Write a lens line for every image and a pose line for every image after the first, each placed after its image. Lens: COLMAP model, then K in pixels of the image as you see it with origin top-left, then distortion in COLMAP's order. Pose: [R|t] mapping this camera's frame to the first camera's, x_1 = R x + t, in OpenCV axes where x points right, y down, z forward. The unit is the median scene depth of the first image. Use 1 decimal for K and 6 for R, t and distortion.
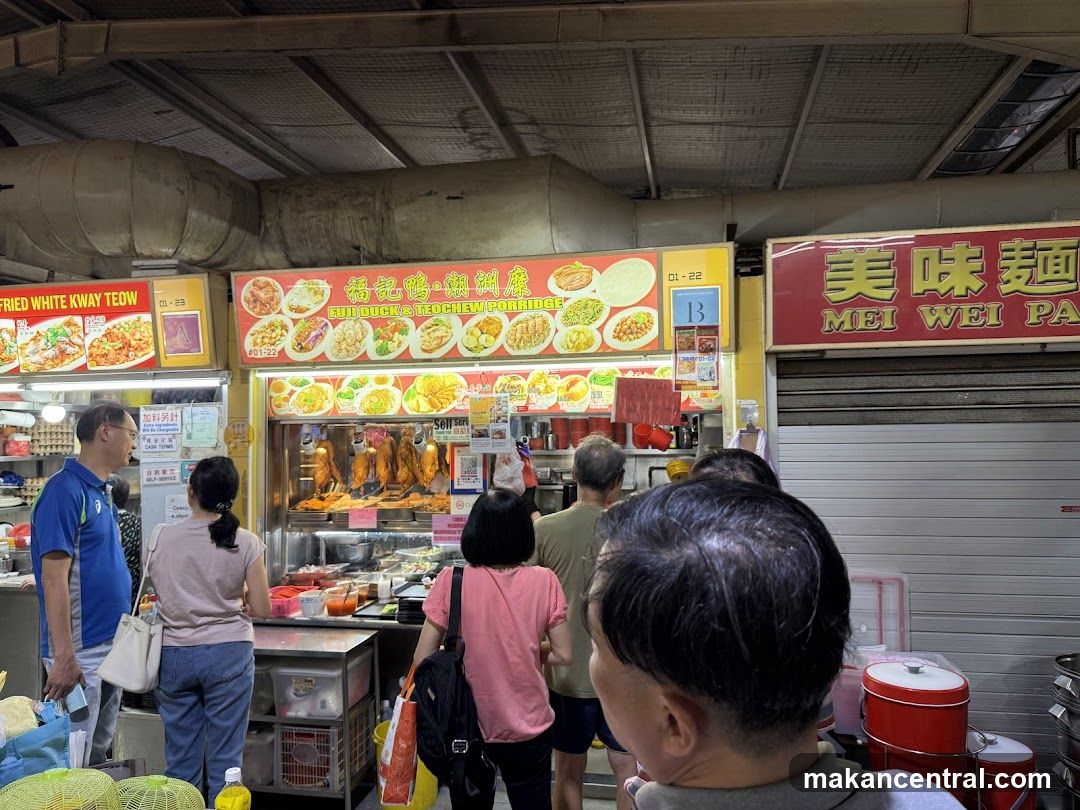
lens RADIAL K [[766.8, 0, 540.0], [0, 766.8, 405.0], [0, 0, 1]] dist [0.179872, -0.282632]
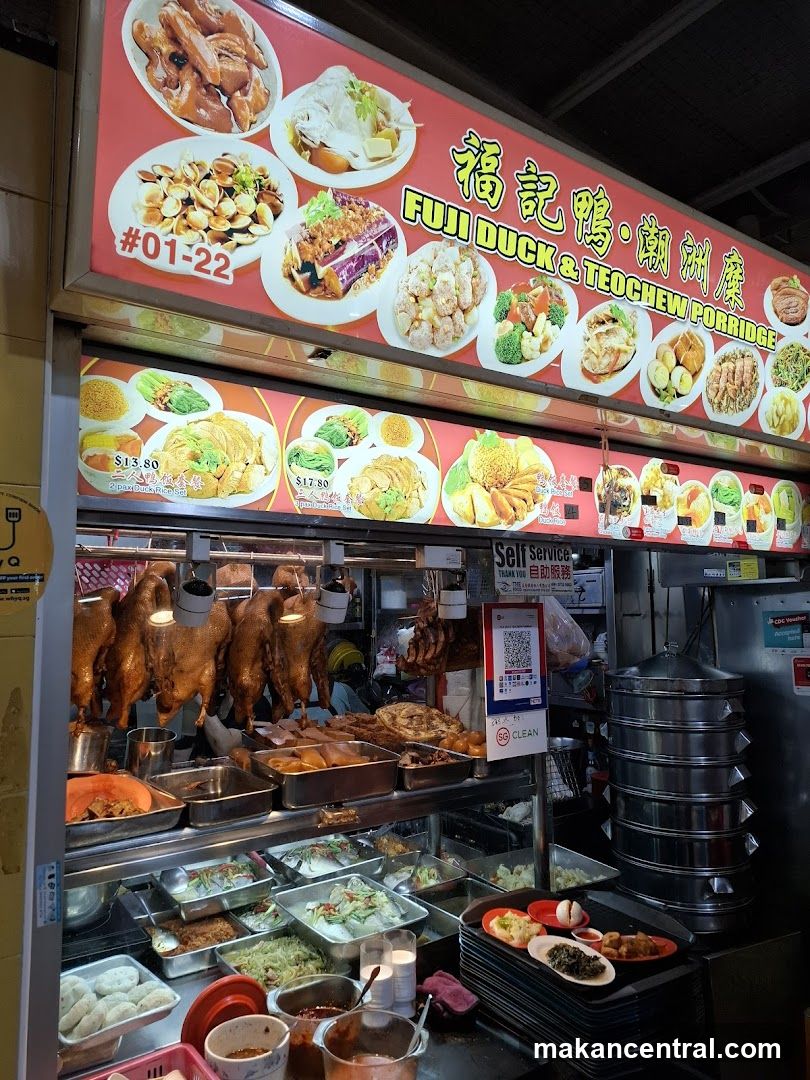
lens RADIAL K [[743.3, 0, 389.0], [0, 743.3, 546.6], [0, 0, 1]] dist [0.069020, -0.079495]
pose [[0.685475, 0.070716, 0.724654, -0.494149], [-0.027774, 0.997087, -0.071029, 0.053400], [-0.727566, 0.028562, 0.685443, 0.771689]]
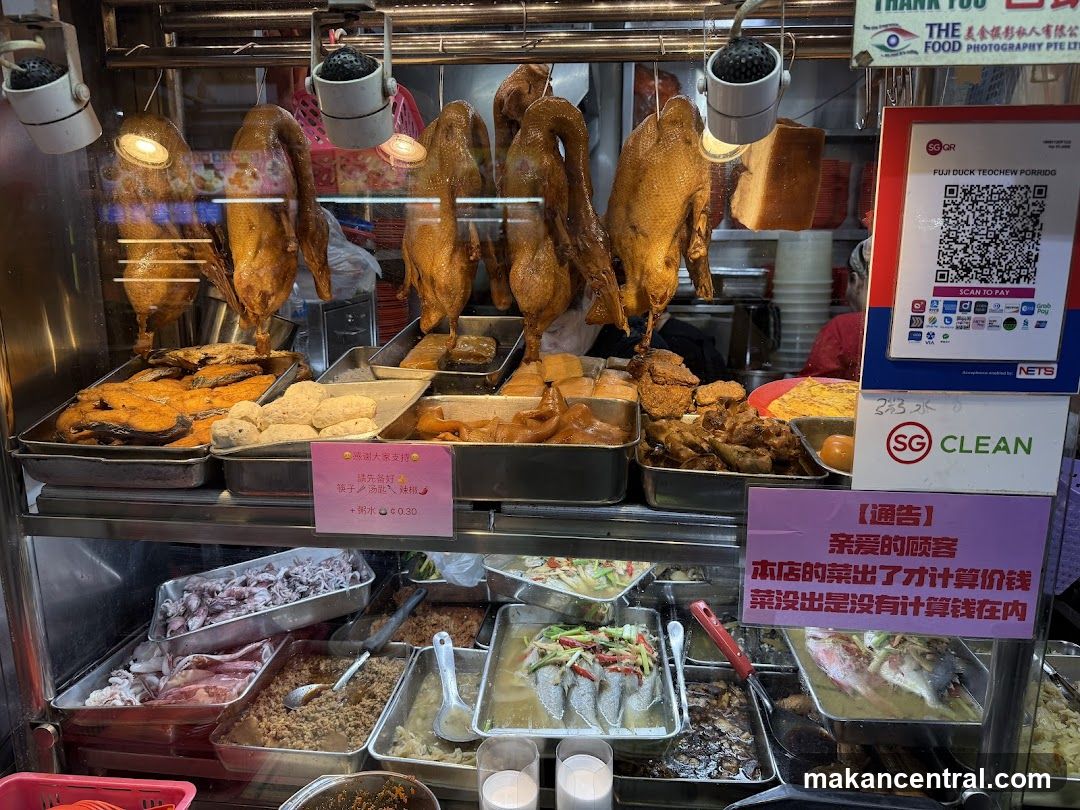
lens RADIAL K [[766.8, 0, 540.0], [0, 766.8, 405.0], [0, 0, 1]] dist [0.179872, -0.282632]
pose [[0.994417, -0.009060, 0.105135, -0.221987], [-0.017152, 0.969181, 0.245751, 0.077481], [-0.104121, -0.246182, 0.963615, 0.855919]]
